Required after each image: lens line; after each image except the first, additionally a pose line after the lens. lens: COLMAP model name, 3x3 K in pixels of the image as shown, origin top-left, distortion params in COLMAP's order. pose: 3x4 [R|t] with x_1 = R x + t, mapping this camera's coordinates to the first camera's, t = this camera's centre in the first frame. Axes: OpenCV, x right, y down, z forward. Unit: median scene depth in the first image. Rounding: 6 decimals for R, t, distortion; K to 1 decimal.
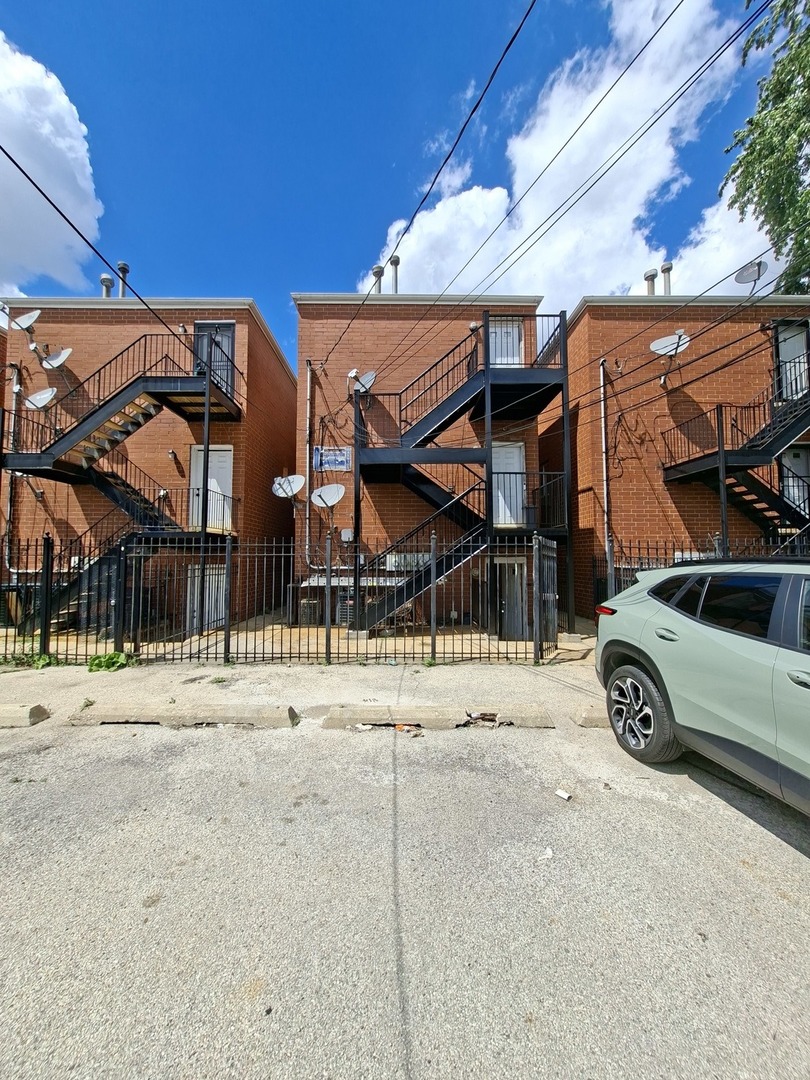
lens RADIAL K [[425.6, 0, 404.0], [0, 425.6, 540.6], [0, 0, 1]] dist [-0.001316, -0.000030]
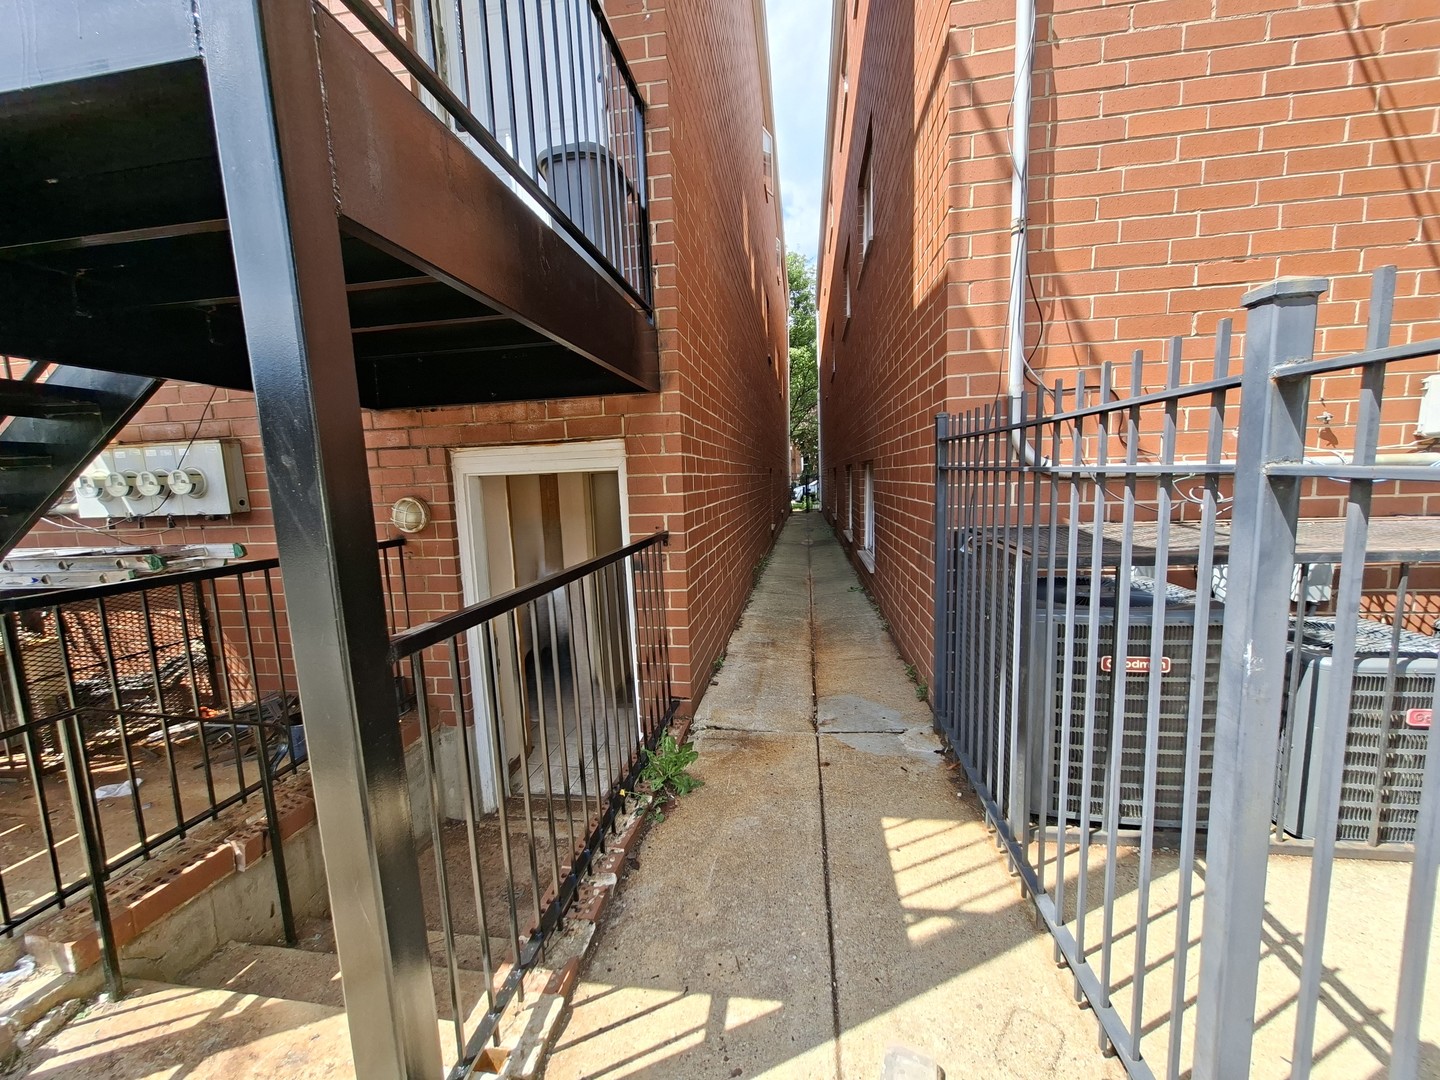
lens RADIAL K [[567.5, 0, 719.9], [0, 567.5, 543.7], [0, 0, 1]] dist [-0.001316, -0.000030]
pose [[0.986146, -0.015351, -0.165171, 0.385203], [0.045036, 0.983086, 0.177519, 0.041573], [0.159652, -0.182498, 0.970158, 0.714034]]
